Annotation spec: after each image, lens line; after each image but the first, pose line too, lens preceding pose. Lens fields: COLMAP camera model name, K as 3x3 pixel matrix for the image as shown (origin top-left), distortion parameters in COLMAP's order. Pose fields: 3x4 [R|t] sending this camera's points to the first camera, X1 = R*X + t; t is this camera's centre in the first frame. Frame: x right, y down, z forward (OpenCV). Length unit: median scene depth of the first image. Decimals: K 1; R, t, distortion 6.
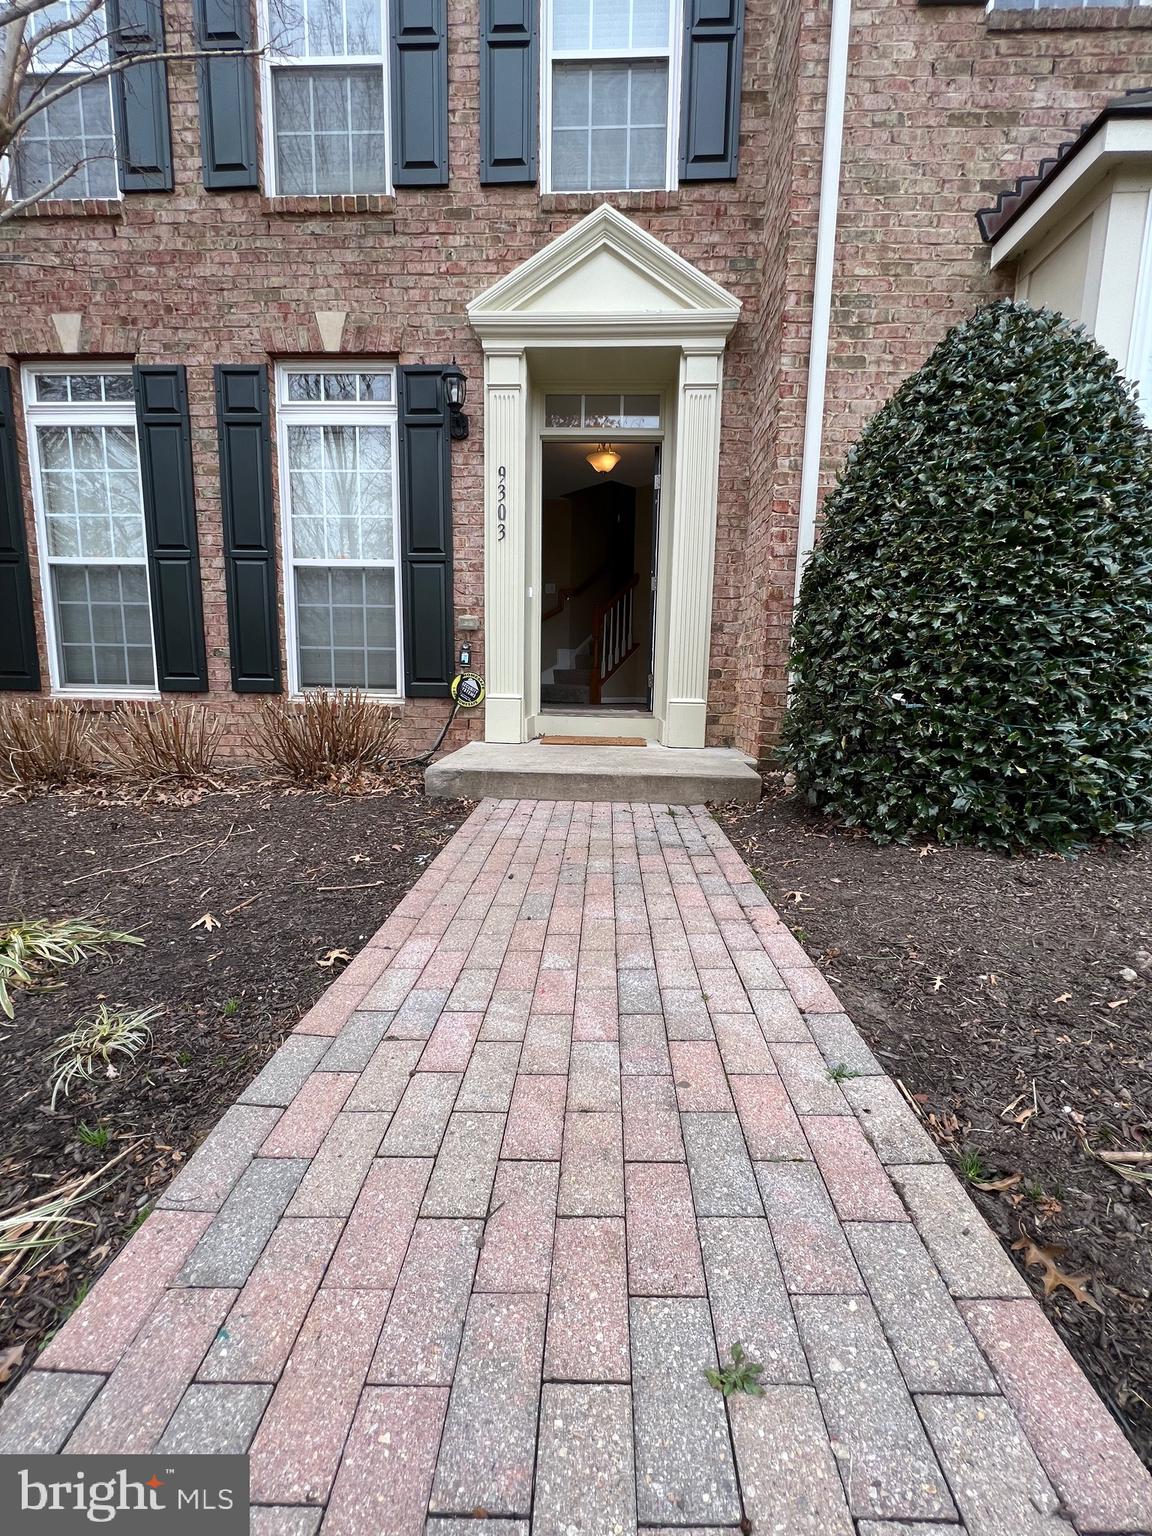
lens RADIAL K [[609.8, 0, 578.2], [0, 609.8, 763.7], [0, 0, 1]] dist [-0.001623, -0.000127]
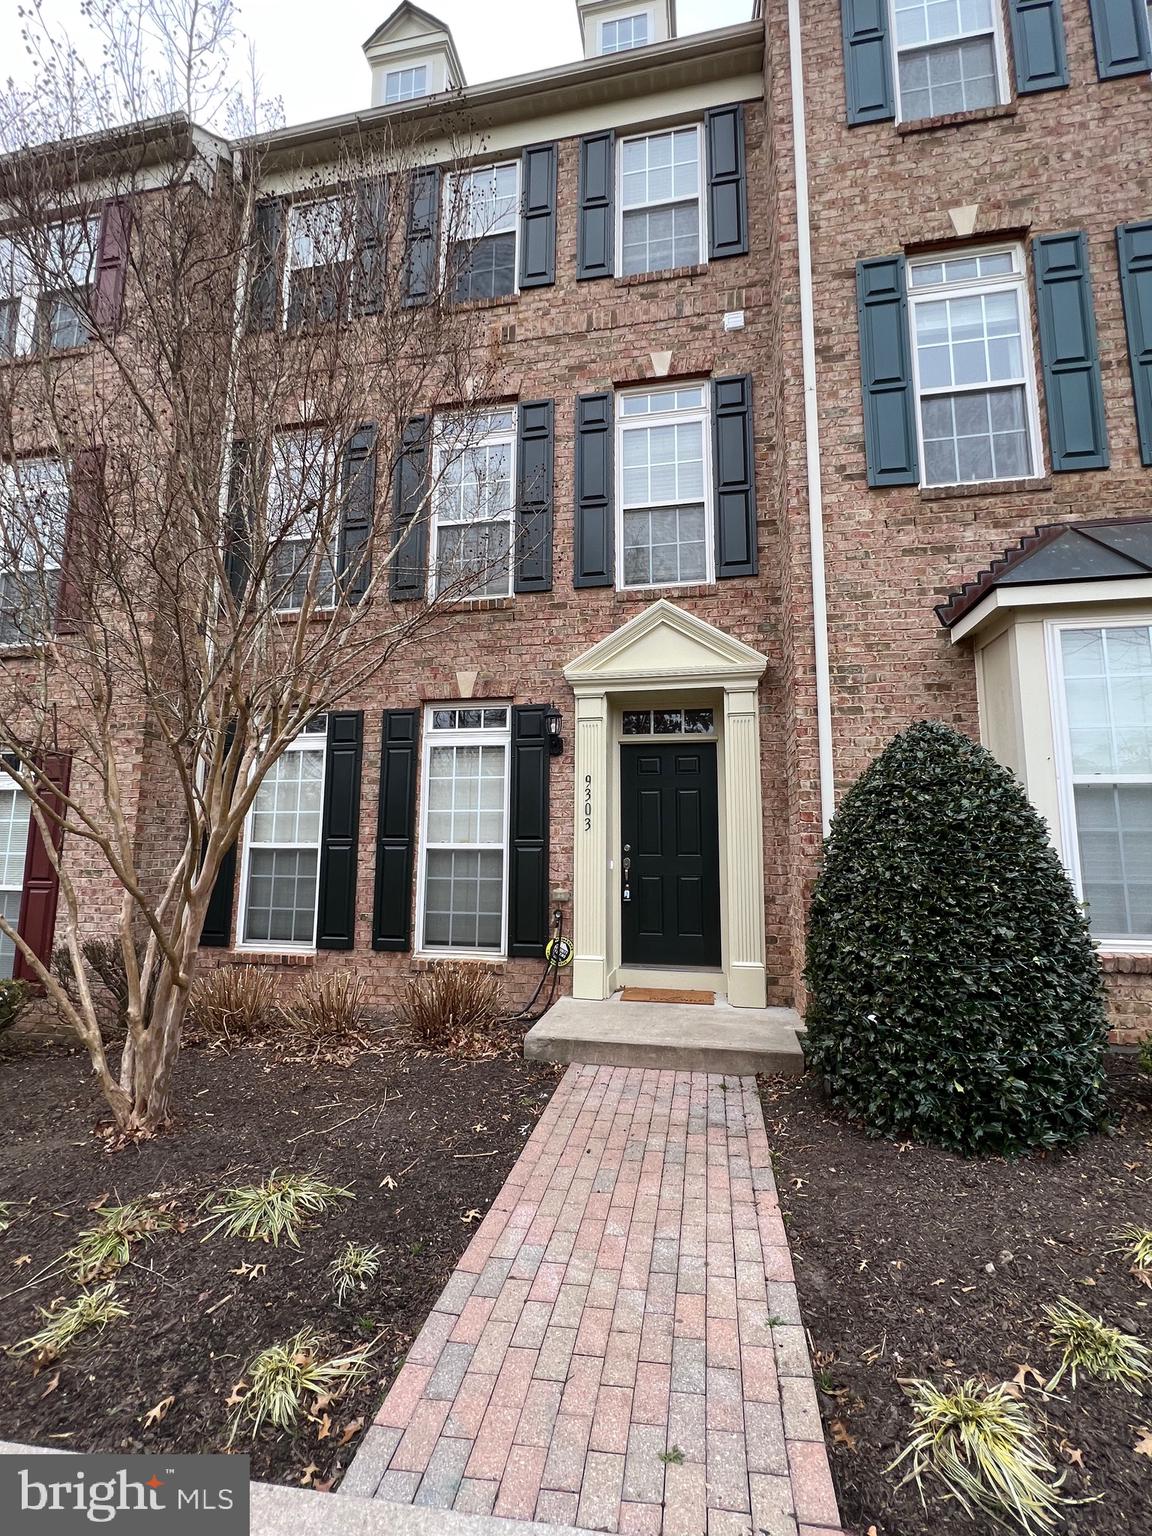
lens RADIAL K [[658.7, 0, 579.4], [0, 658.7, 764.9], [0, 0, 1]] dist [-0.001645, -0.000195]
pose [[0.989271, -0.031009, -0.142761, 0.076667], [-0.008722, 0.962934, -0.269596, -0.180365], [0.145830, 0.267949, 0.952332, -0.459347]]
